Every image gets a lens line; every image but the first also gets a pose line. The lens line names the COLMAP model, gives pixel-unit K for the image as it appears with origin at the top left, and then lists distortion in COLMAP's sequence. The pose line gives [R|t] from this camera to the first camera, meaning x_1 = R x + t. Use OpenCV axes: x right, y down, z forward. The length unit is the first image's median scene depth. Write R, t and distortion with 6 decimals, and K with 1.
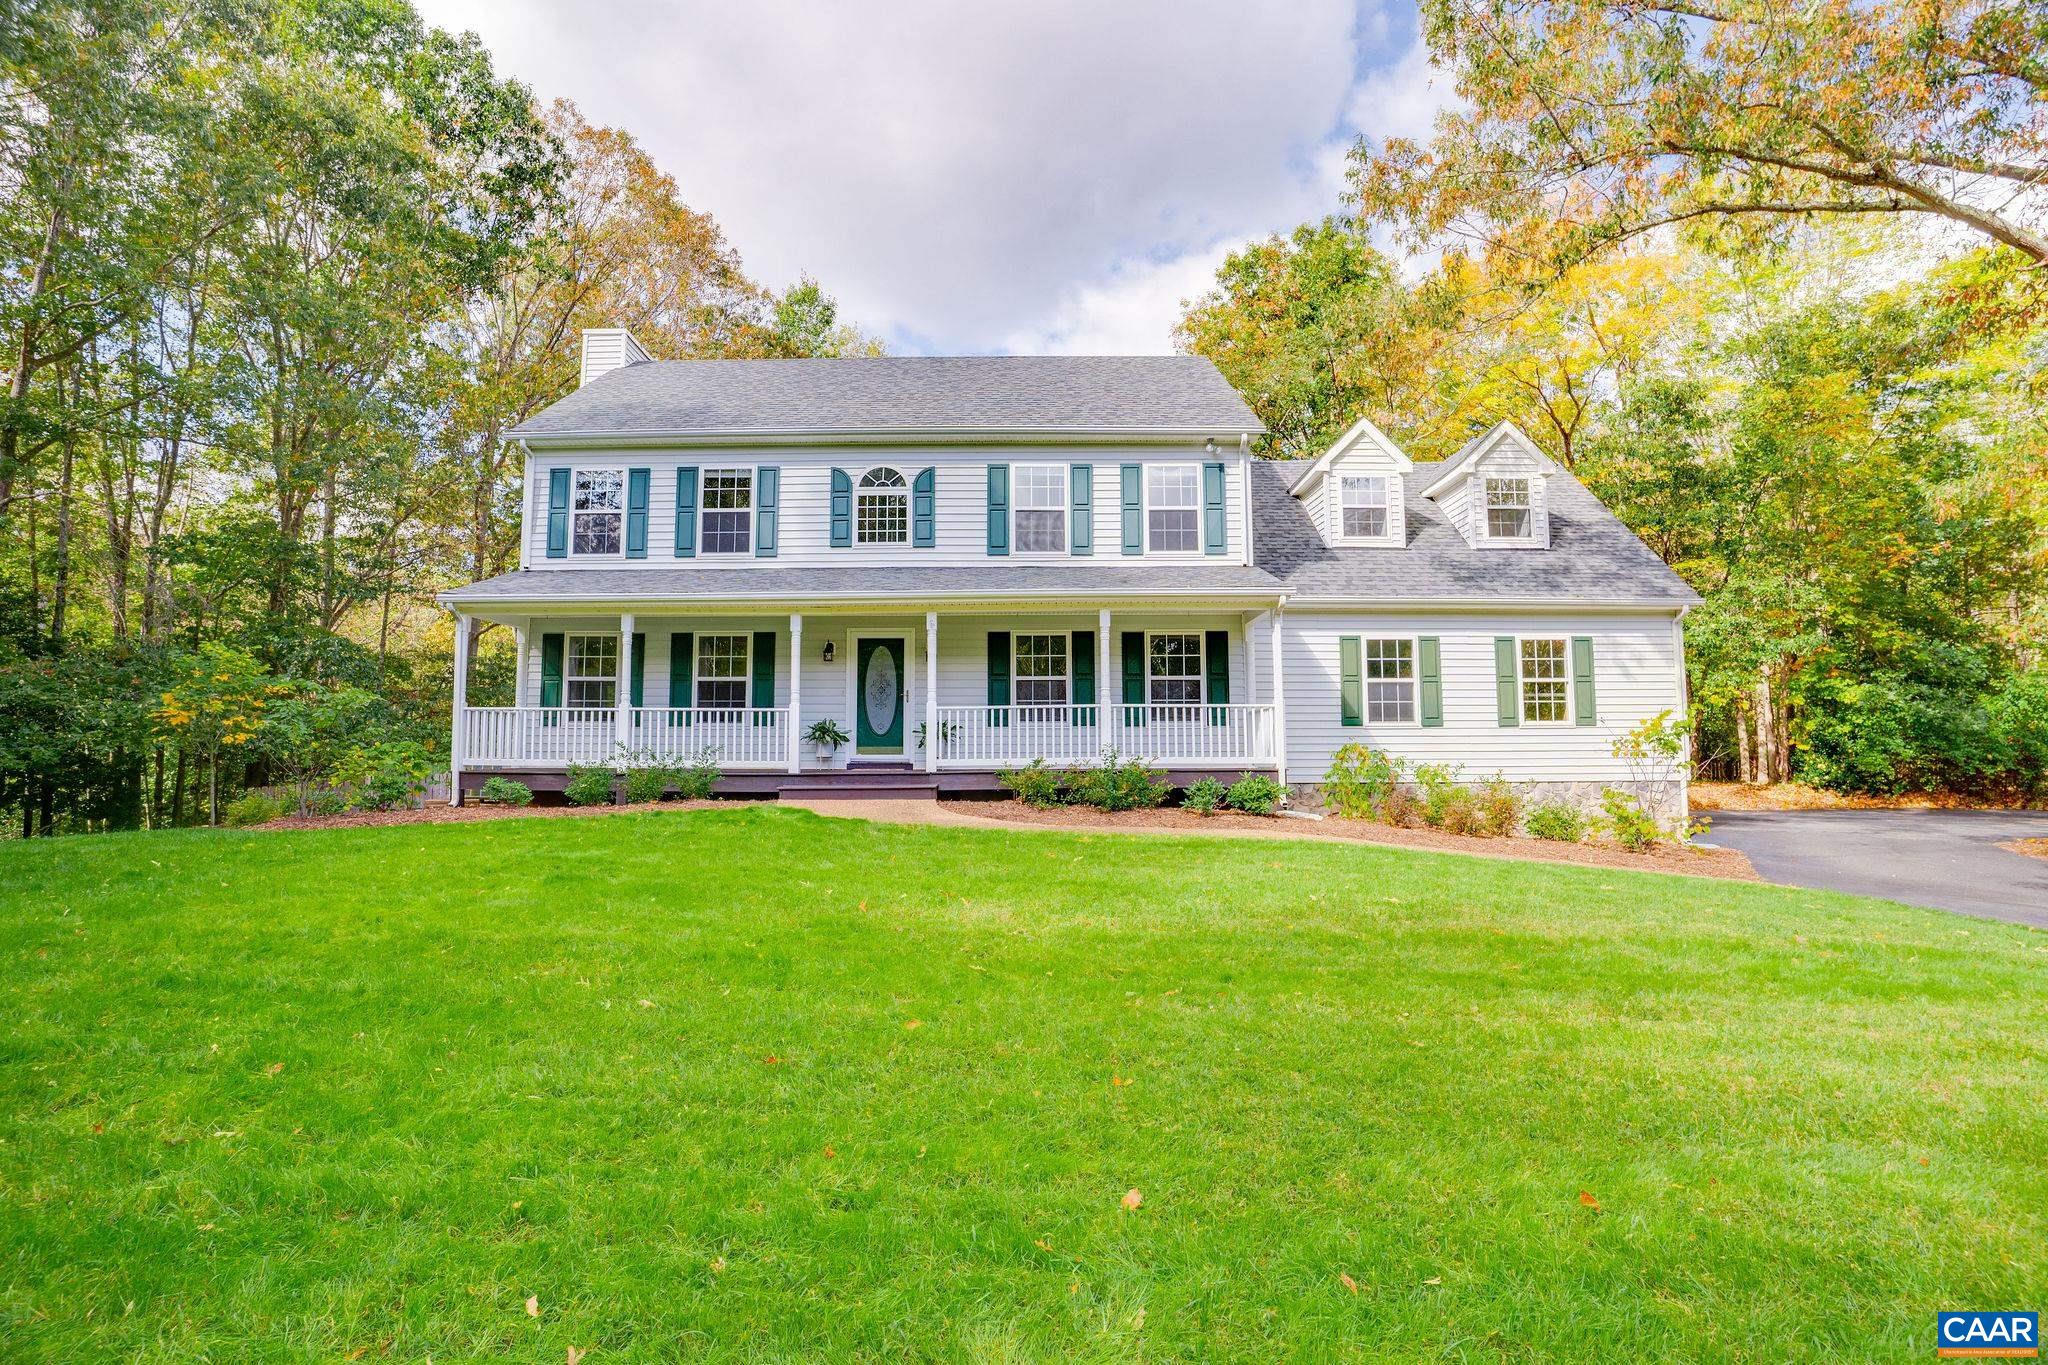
lens RADIAL K [[986.3, 0, 1023.6], [0, 986.3, 670.6], [0, 0, 1]] dist [-0.025553, -0.000059]
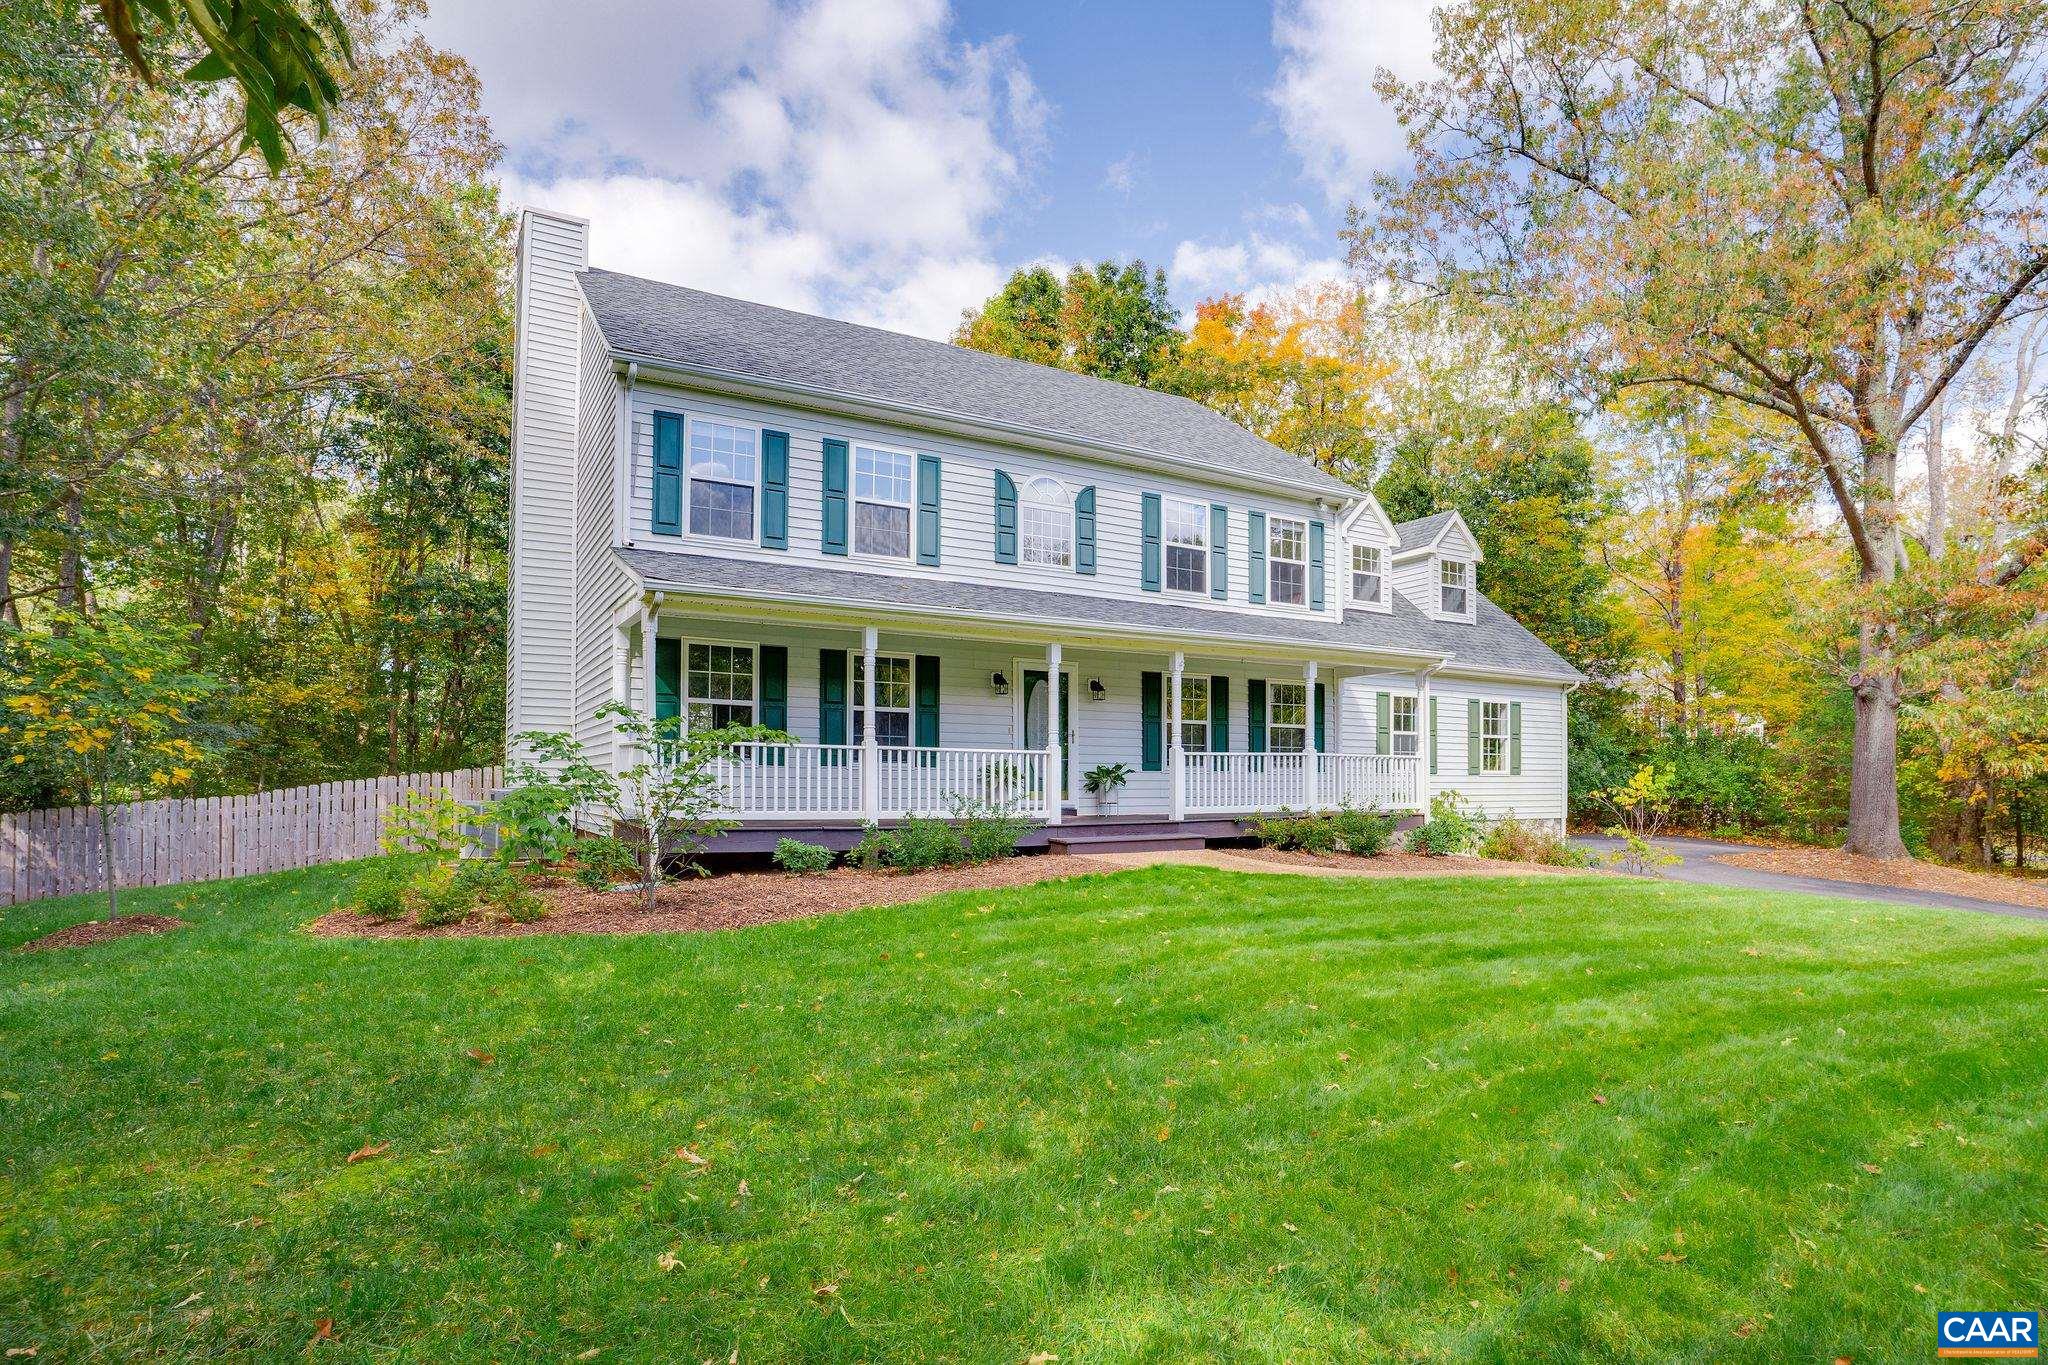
lens RADIAL K [[1369.6, 0, 1023.9], [0, 1369.6, 778.1], [0, 0, 1]] dist [-0.046127, -0.001005]
pose [[0.793465, 0.006080, 0.608586, -0.915896], [-0.047022, 0.997574, 0.051340, 0.001543], [-0.606797, -0.069354, 0.791825, 0.015265]]
